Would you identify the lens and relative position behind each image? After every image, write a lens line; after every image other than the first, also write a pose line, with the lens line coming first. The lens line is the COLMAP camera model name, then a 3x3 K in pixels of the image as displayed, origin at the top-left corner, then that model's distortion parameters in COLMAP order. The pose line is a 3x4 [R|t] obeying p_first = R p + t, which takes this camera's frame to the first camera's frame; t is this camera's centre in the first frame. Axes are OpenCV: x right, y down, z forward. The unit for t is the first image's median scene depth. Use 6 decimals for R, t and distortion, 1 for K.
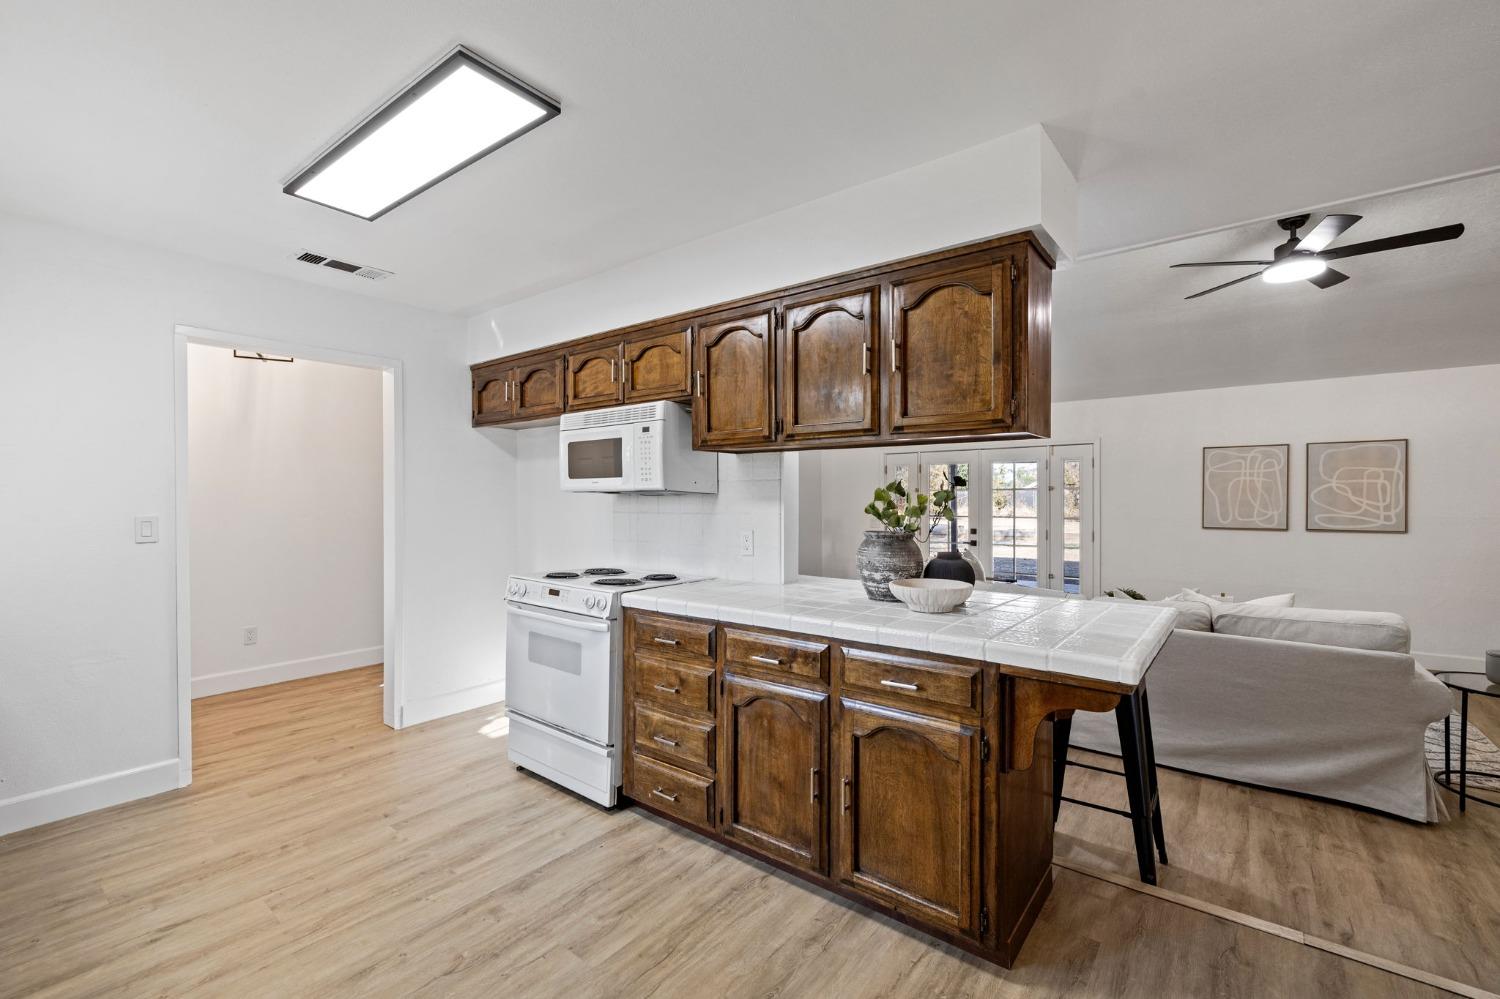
lens RADIAL K [[637.2, 0, 737.4], [0, 637.2, 502.9], [0, 0, 1]] dist [0.002039, 0.000248]
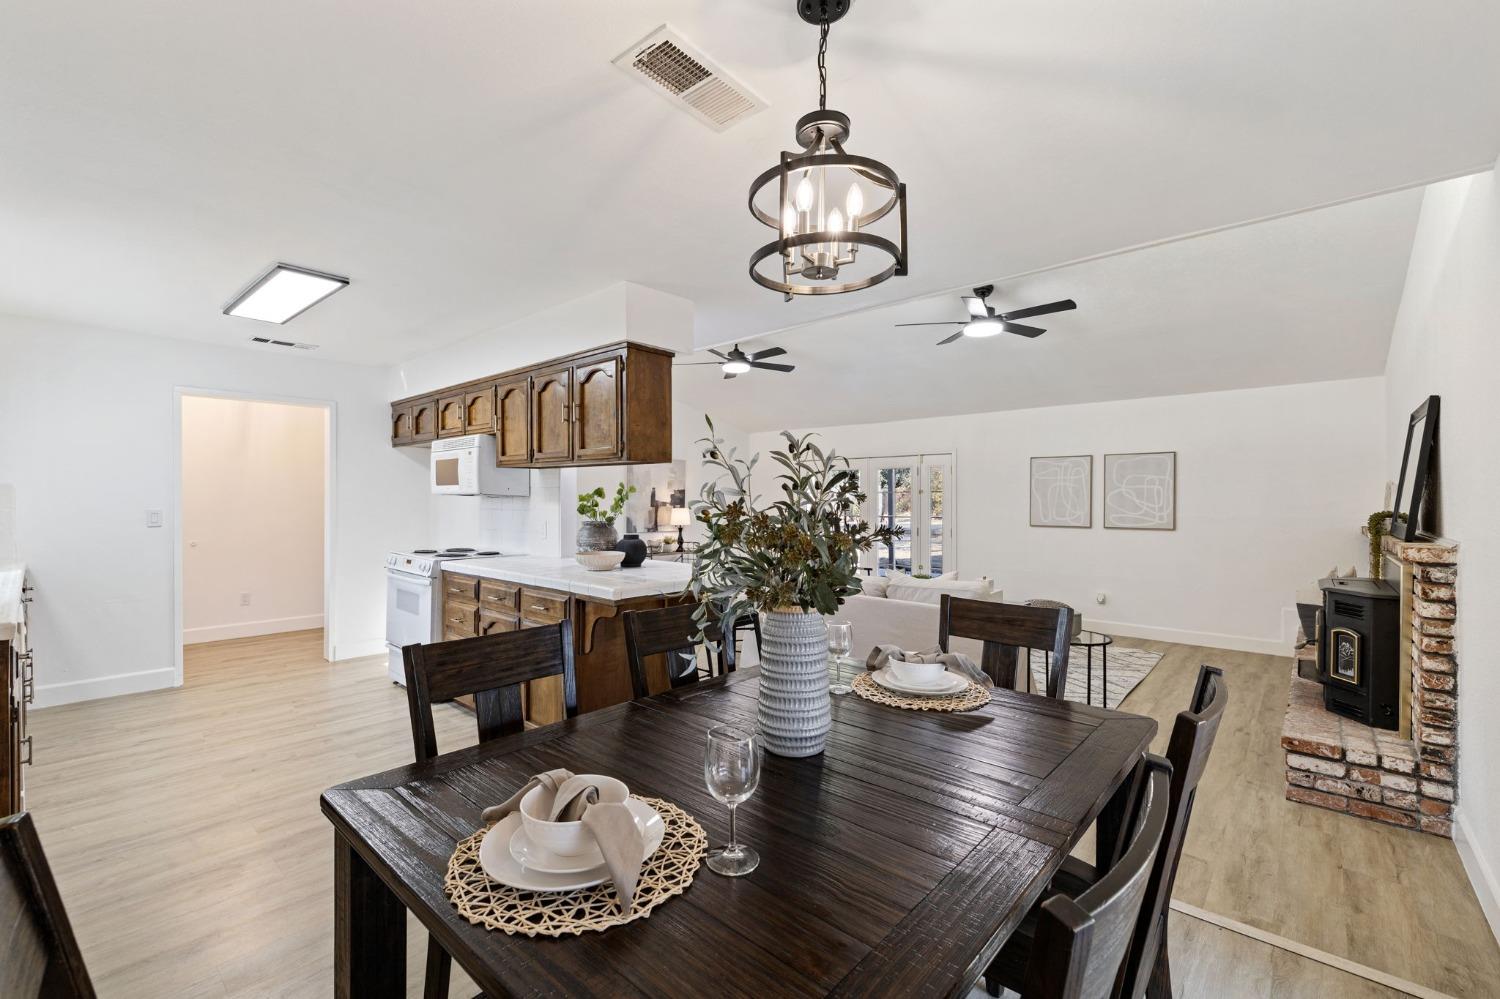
lens RADIAL K [[637.2, 0, 741.6], [0, 637.2, 501.8], [0, 0, 1]] dist [0.002039, 0.000248]
pose [[0.997770, 0.003697, -0.066651, 0.563684], [-0.003889, 0.999989, -0.002740, 0.000251], [0.066640, 0.002993, 0.997773, -0.424877]]
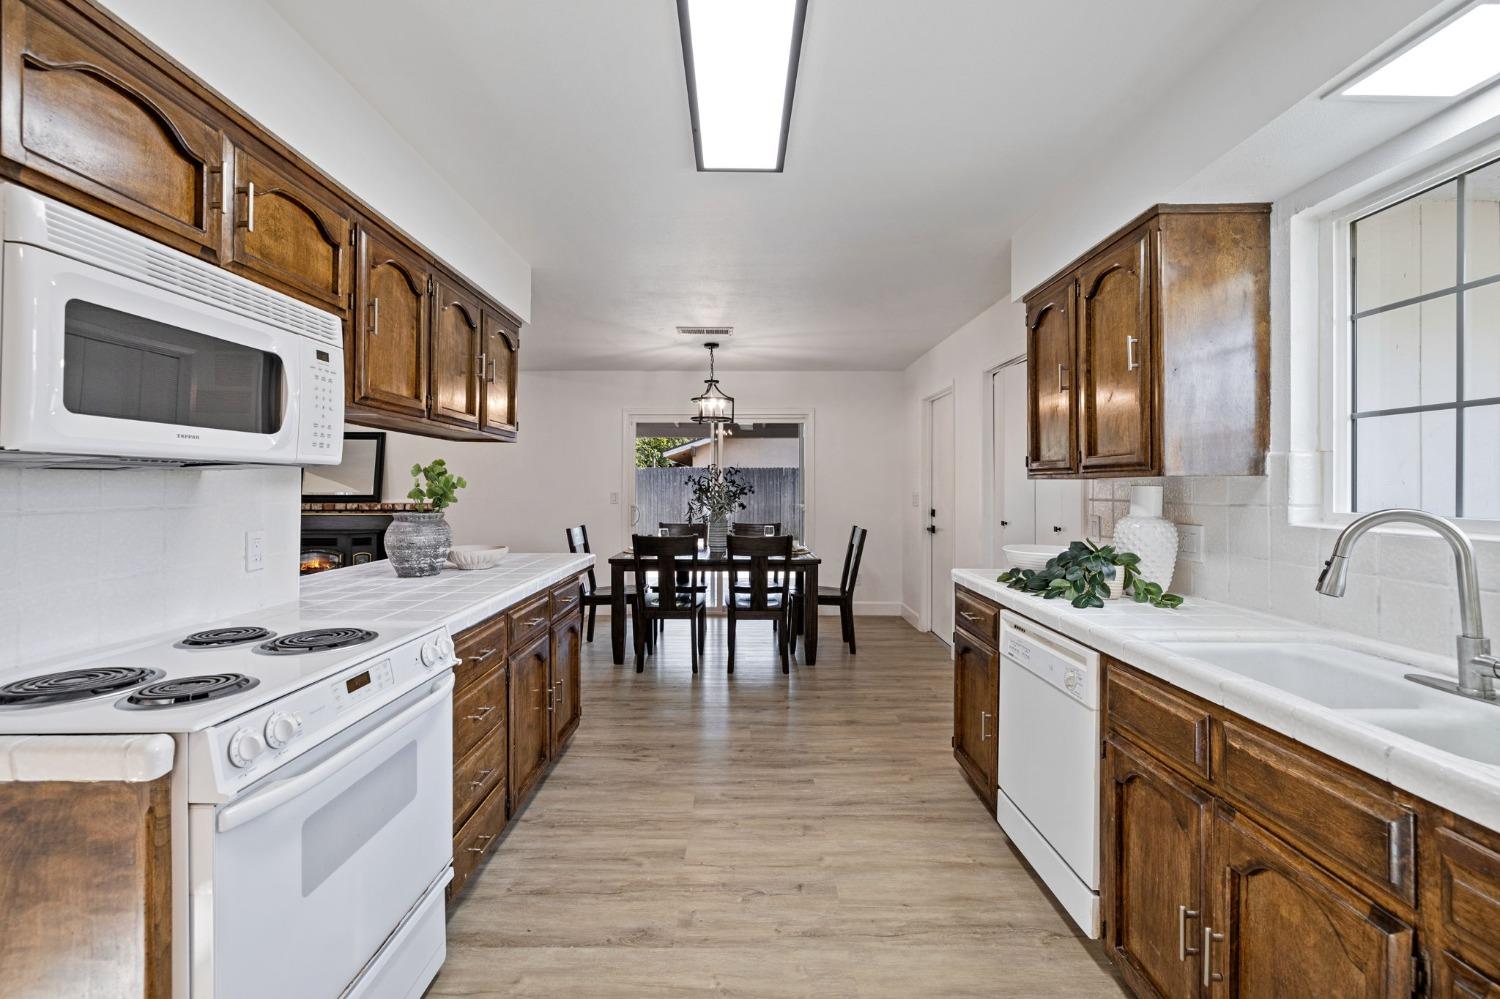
lens RADIAL K [[637.2, 0, 739.6], [0, 637.2, 488.1], [0, 0, 1]] dist [0.002039, 0.000248]
pose [[-0.616439, -0.003962, 0.787392, -0.778549], [0.001852, 0.999977, 0.006482, -0.001795], [-0.787400, 0.005454, -0.616418, 1.013214]]
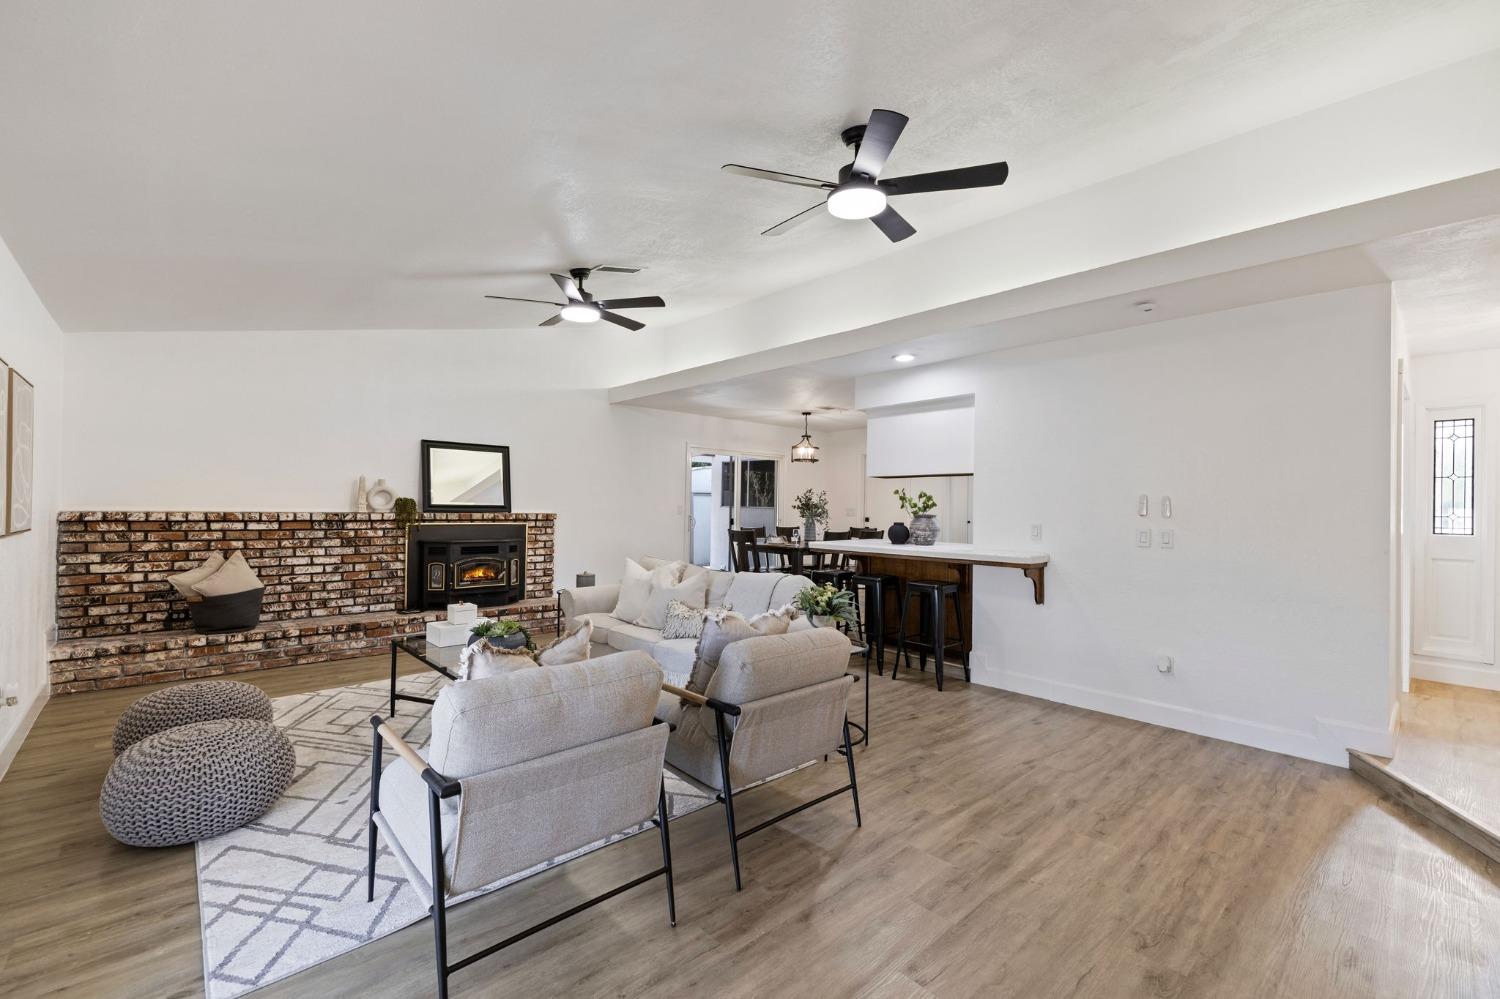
lens RADIAL K [[637.2, 0, 747.1], [0, 637.2, 504.7], [0, 0, 1]] dist [0.002039, 0.000248]
pose [[-0.988888, -0.014774, 0.147926, 0.429343], [-0.014998, 0.999887, -0.000397, 0.017615], [-0.147904, -0.002611, -0.988998, 2.681834]]
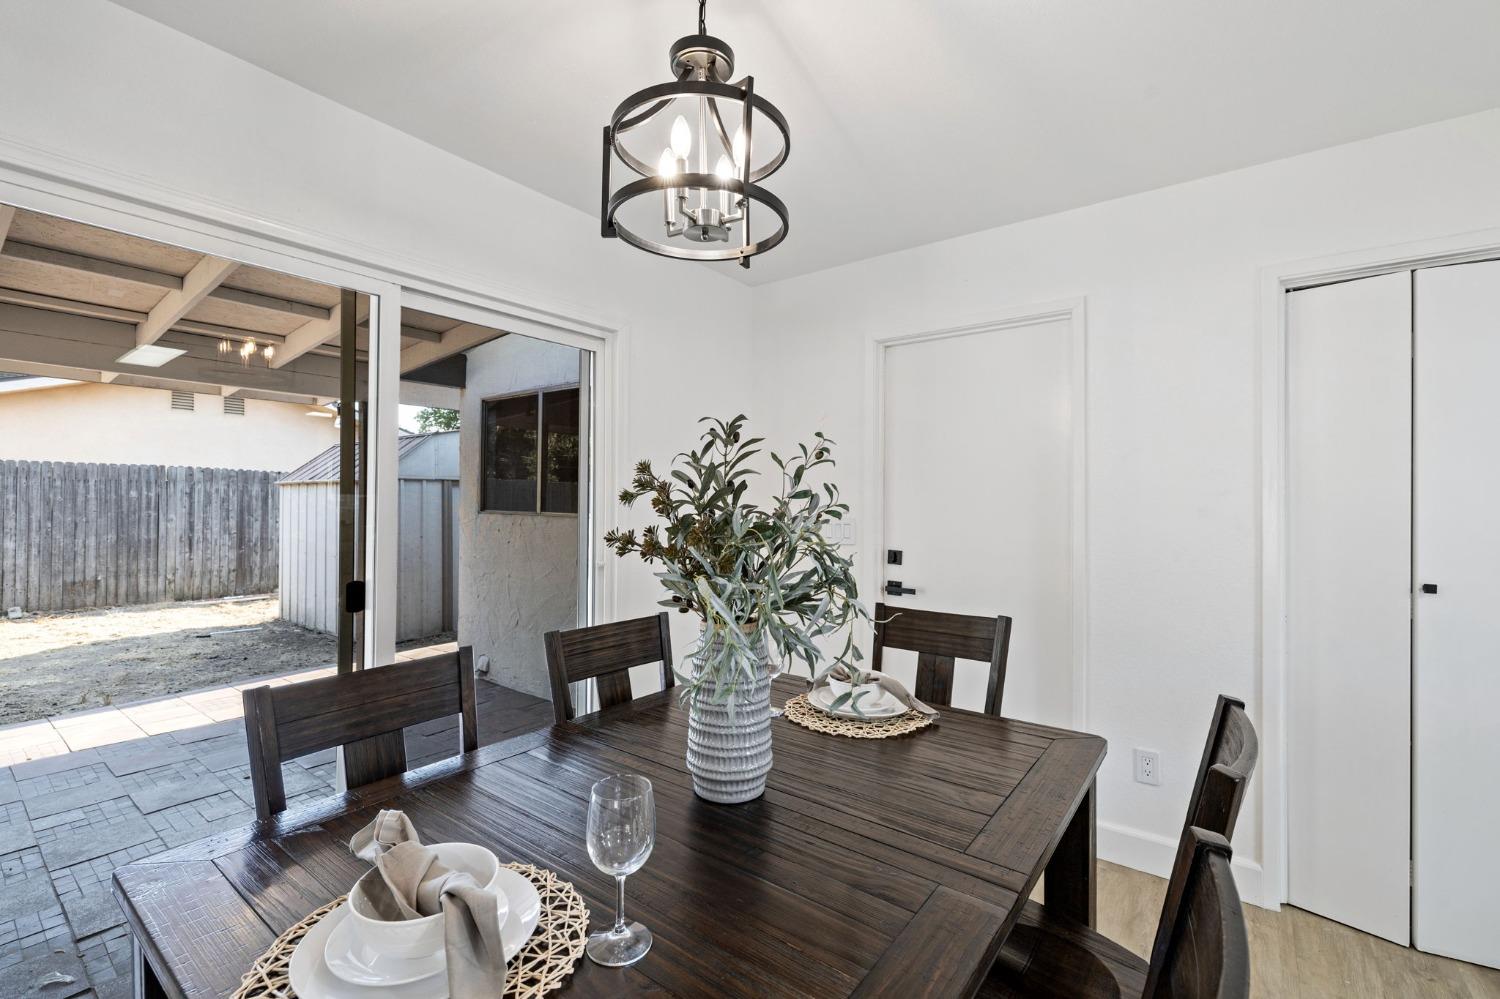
lens RADIAL K [[637.2, 0, 717.0], [0, 637.2, 501.1], [0, 0, 1]] dist [0.002039, 0.000248]
pose [[-0.999978, -0.006548, 0.000997, 0.568984], [-0.006546, 0.999977, 0.001610, -0.000851], [-0.001007, 0.001604, -0.999998, 0.411980]]
